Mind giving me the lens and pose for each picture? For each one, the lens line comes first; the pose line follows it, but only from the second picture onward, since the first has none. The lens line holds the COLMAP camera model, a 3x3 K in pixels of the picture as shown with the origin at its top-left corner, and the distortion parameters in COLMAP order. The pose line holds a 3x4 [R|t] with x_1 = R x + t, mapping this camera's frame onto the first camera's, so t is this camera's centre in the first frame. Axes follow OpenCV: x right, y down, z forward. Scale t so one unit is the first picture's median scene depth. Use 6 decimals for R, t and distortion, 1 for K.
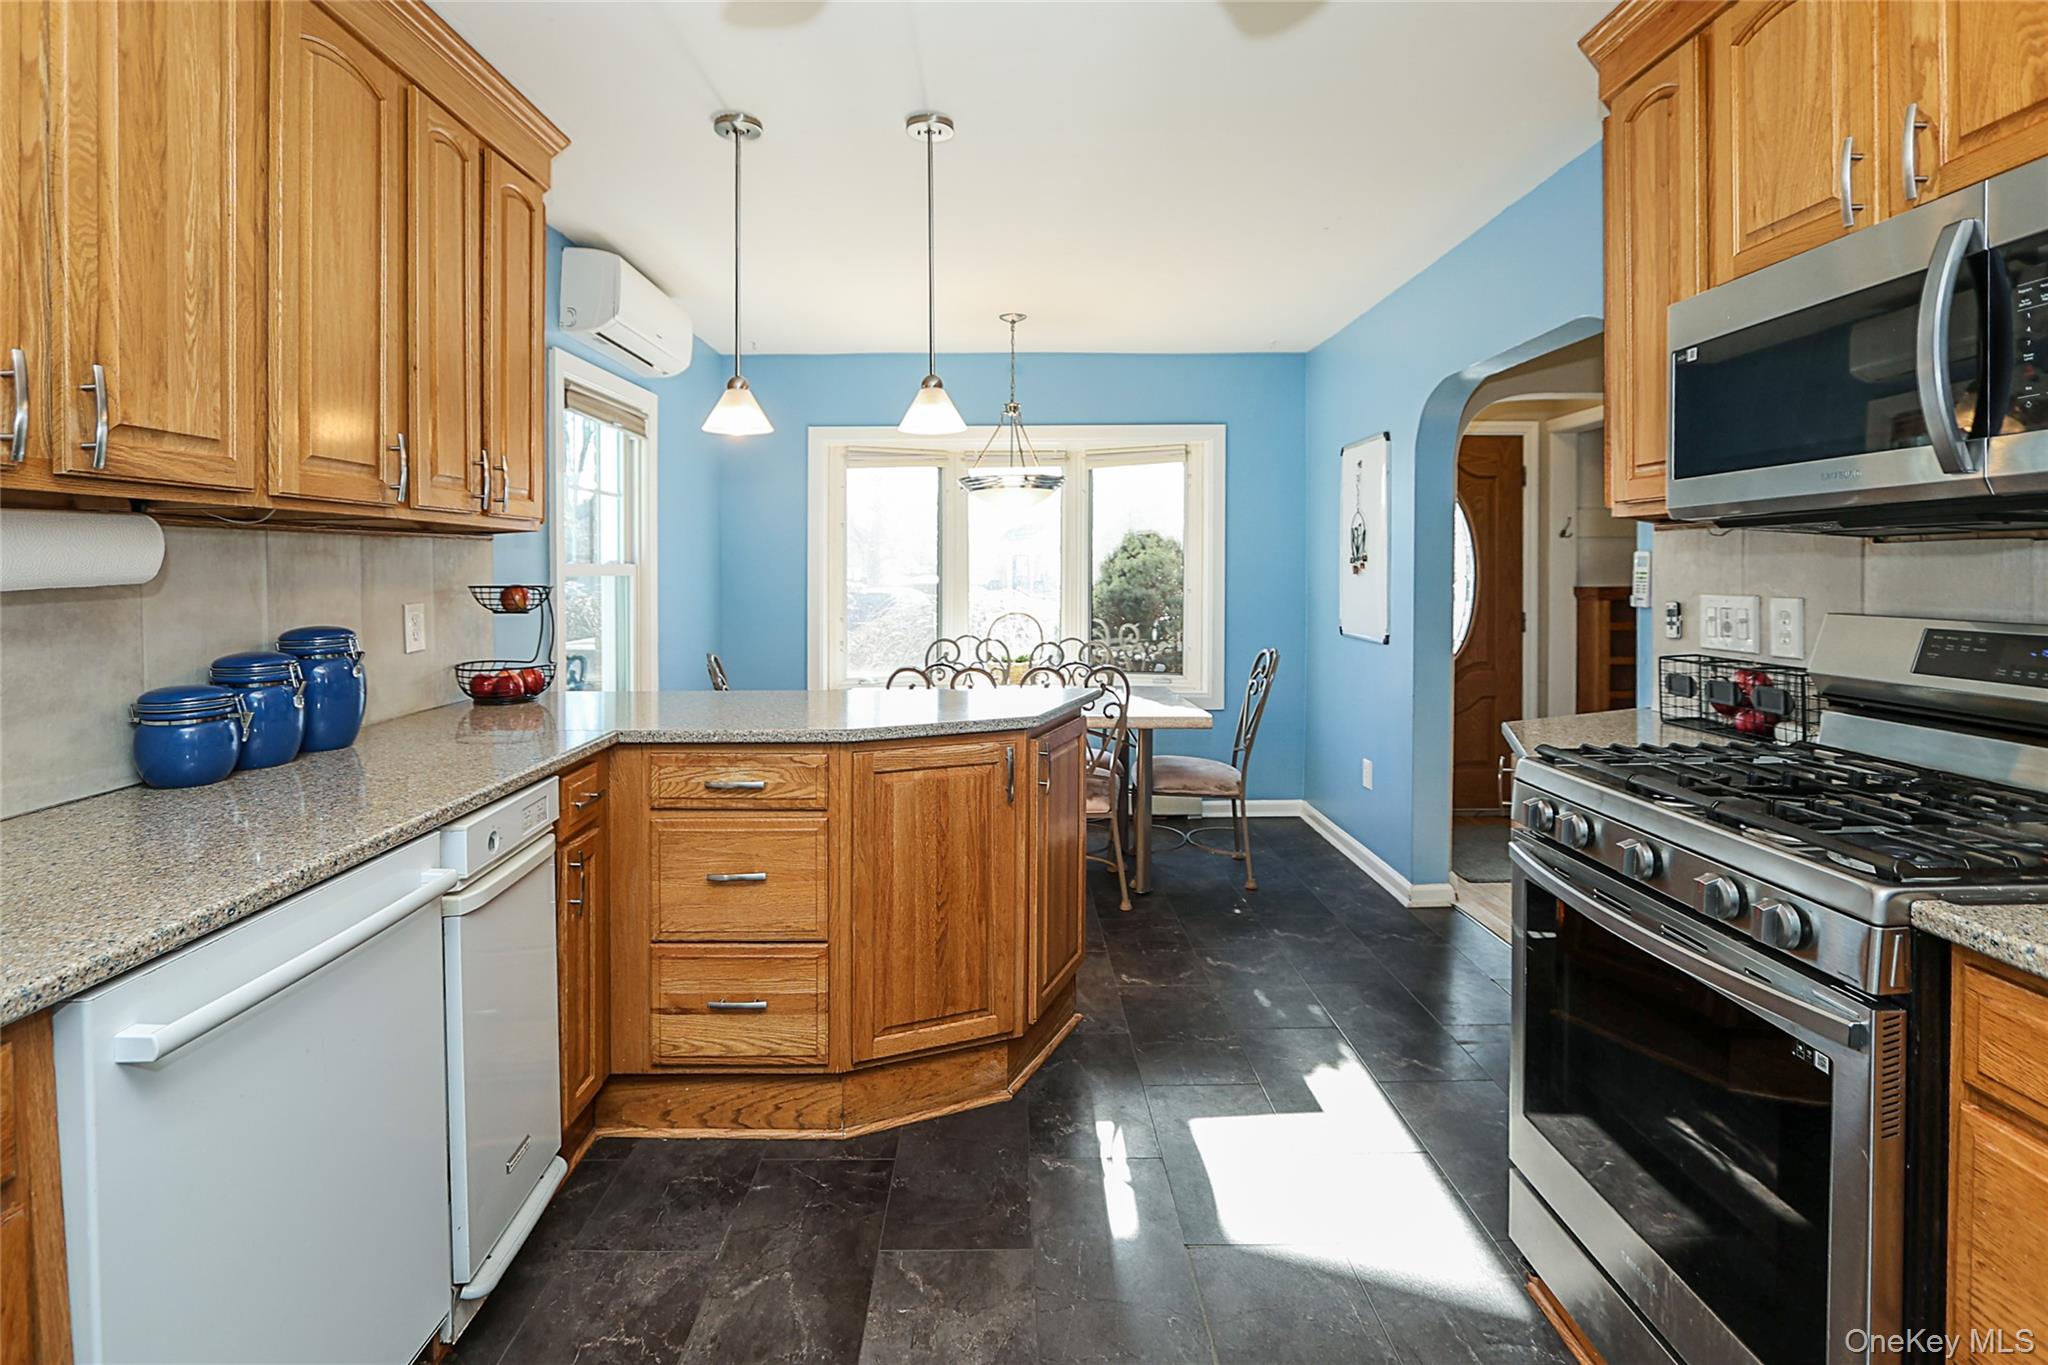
lens RADIAL K [[989.6, 0, 985.0], [0, 989.6, 567.2], [0, 0, 1]] dist [-0.002064, 0.000025]
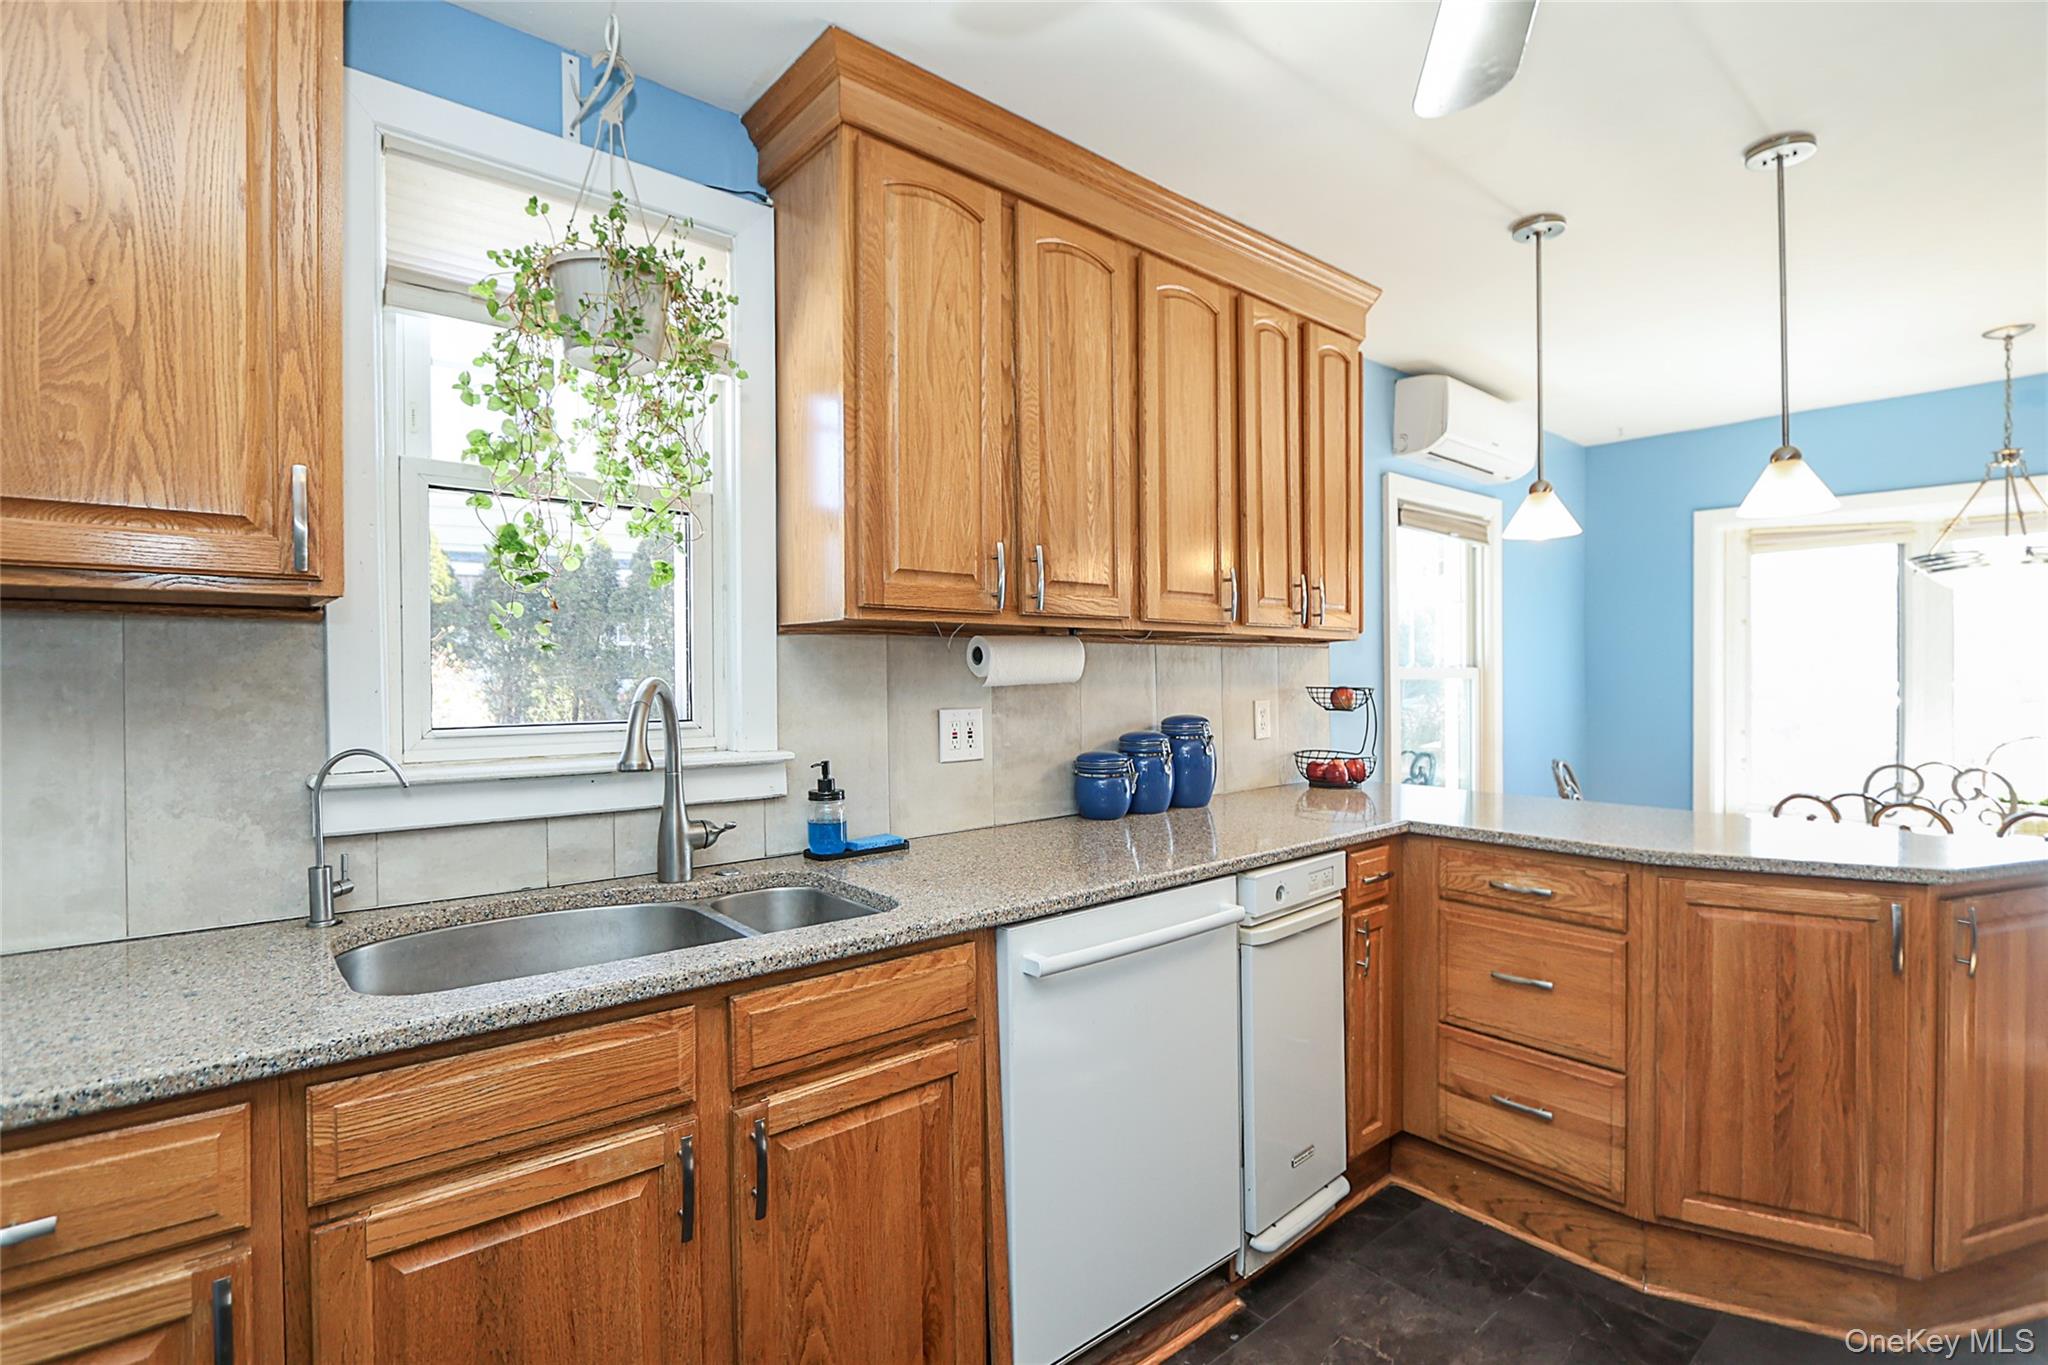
lens RADIAL K [[957.5, 0, 1018.5], [0, 957.5, 673.6], [0, 0, 1]] dist [-0.000913, 0.000335]
pose [[0.658496, 0.007928, -0.752542, 0.141252], [-0.003396, 0.999966, 0.007563, -0.004860], [0.752576, -0.002424, 0.658501, -0.027273]]
